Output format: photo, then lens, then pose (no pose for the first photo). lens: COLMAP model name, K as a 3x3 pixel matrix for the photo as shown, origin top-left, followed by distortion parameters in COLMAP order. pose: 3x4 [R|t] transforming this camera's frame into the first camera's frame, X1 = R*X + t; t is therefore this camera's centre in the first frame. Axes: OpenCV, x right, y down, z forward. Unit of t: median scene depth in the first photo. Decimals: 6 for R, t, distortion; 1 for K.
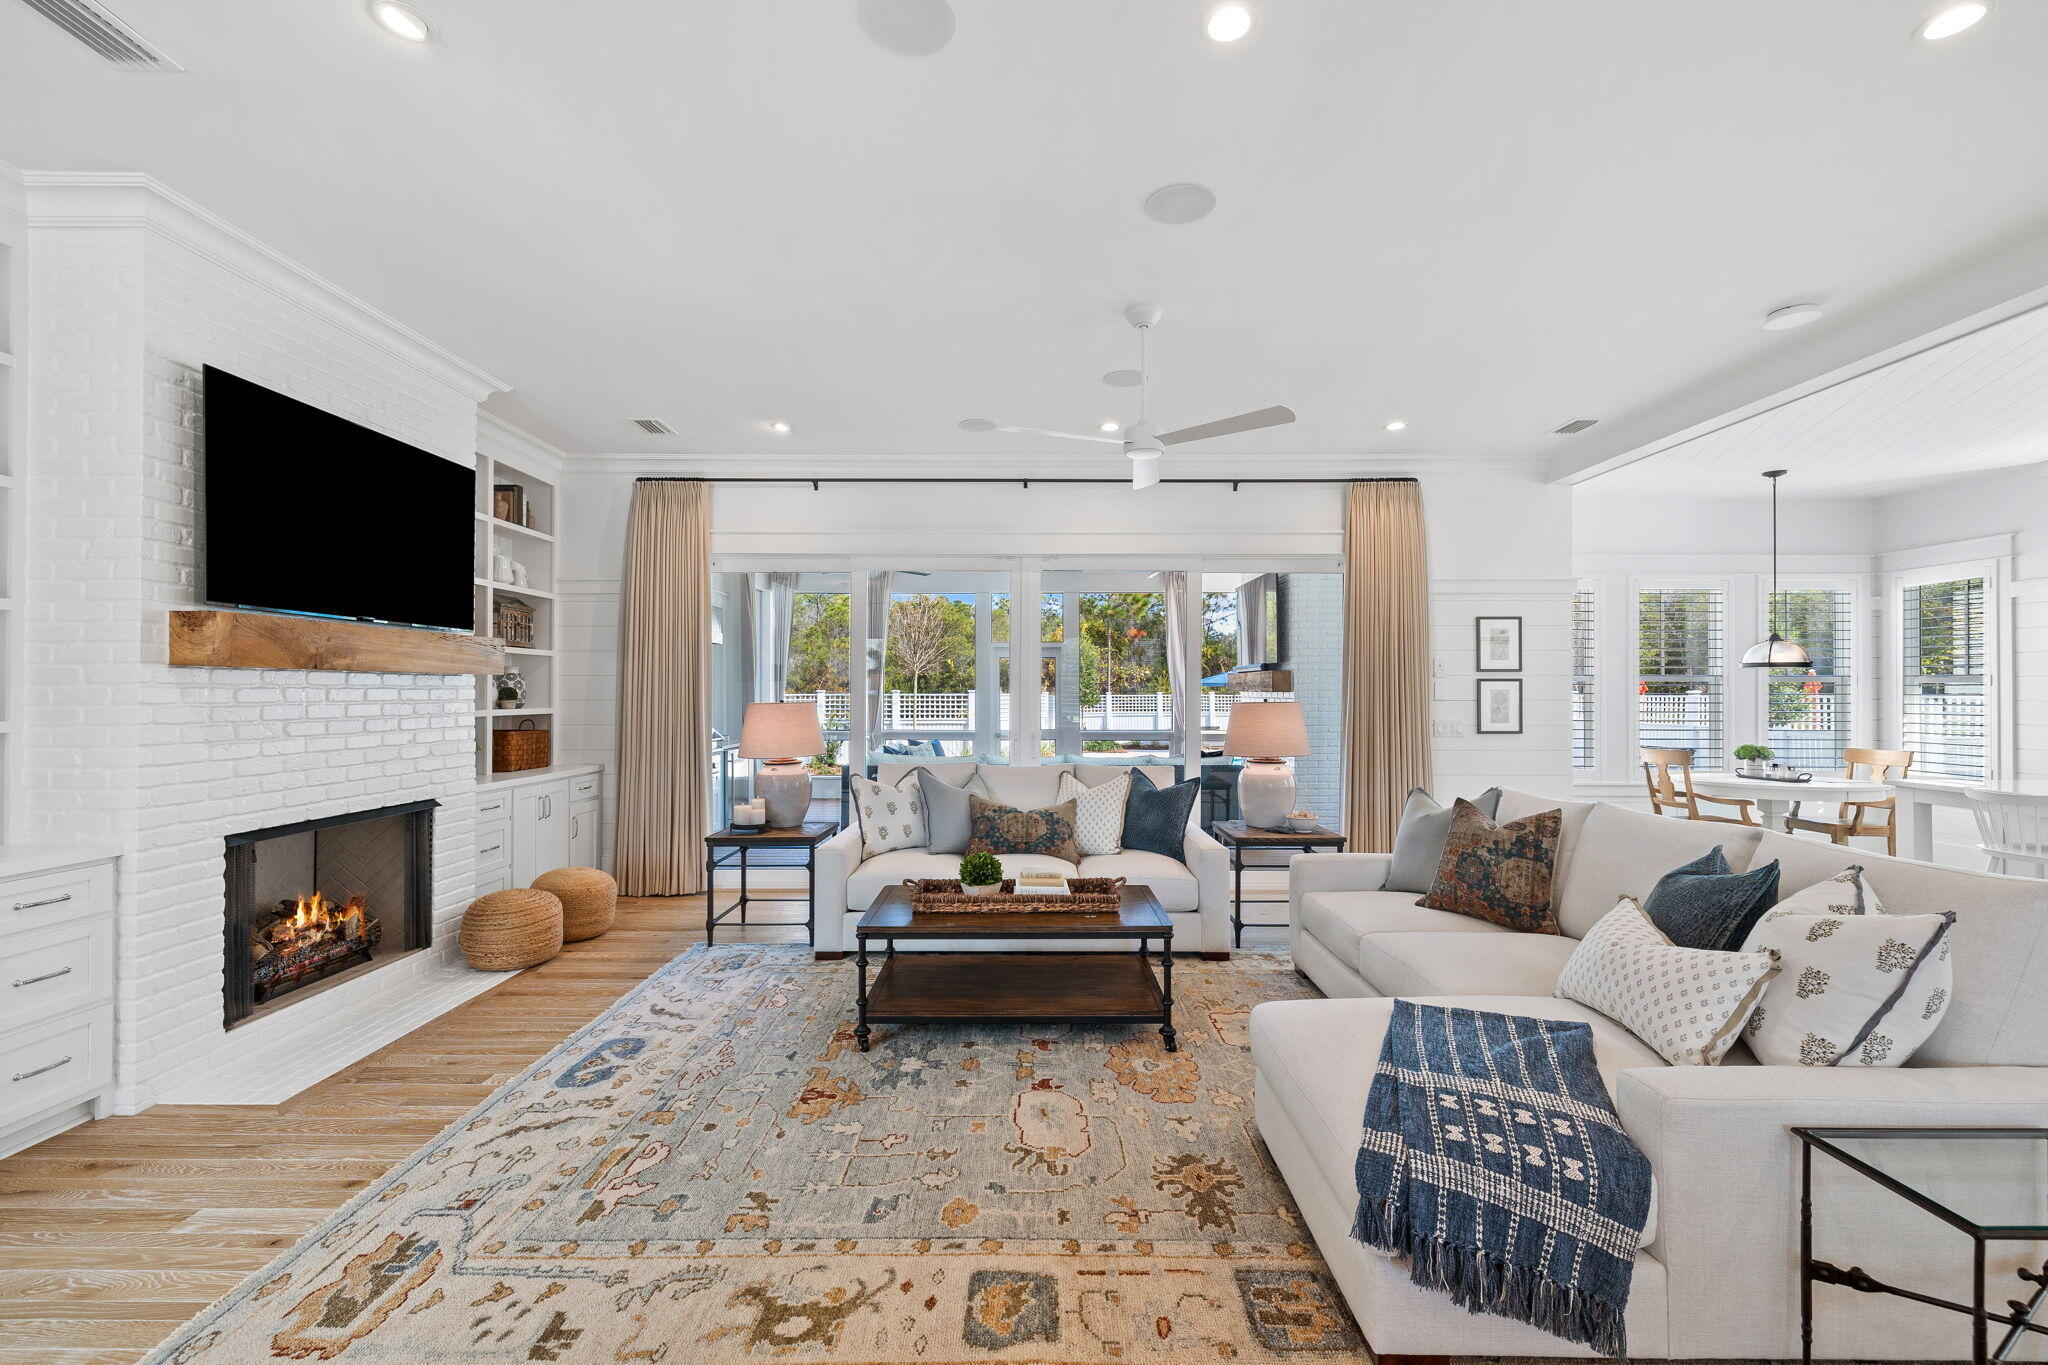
lens RADIAL K [[866.6, 0, 1018.3], [0, 866.6, 686.2], [0, 0, 1]] dist [-0.000445, 0.000161]
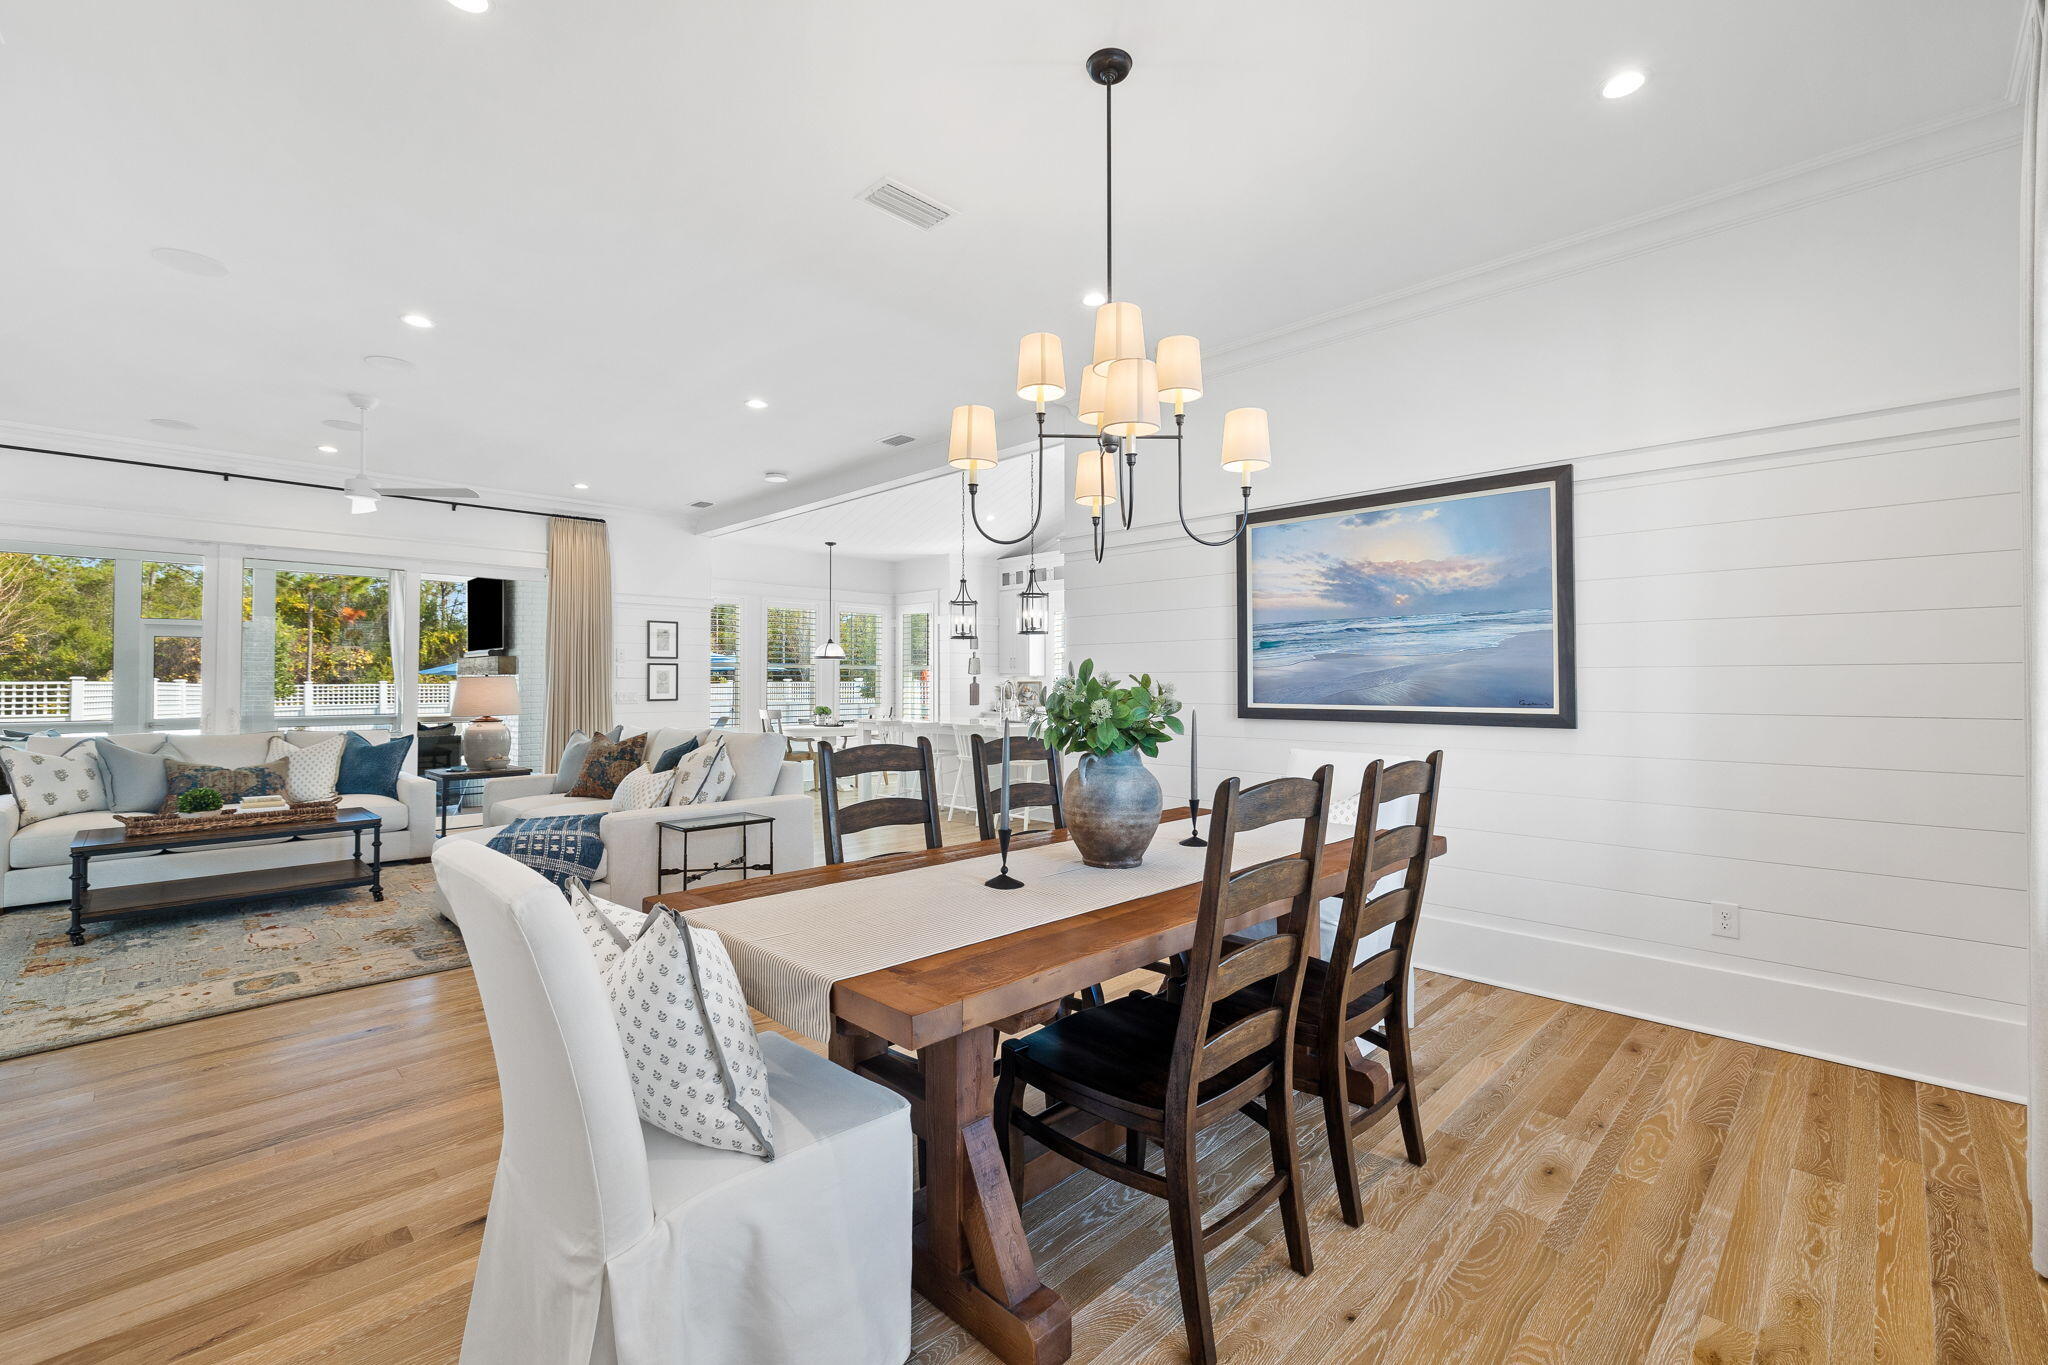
lens RADIAL K [[870.3, 0, 1028.8], [0, 870.3, 665.0], [0, 0, 1]] dist [0.002477, 0.000150]
pose [[0.698764, 0.012570, 0.715242, -0.067587], [-0.001971, 0.999876, -0.015647, 0.015909], [-0.715350, 0.009524, 0.698702, -0.476283]]
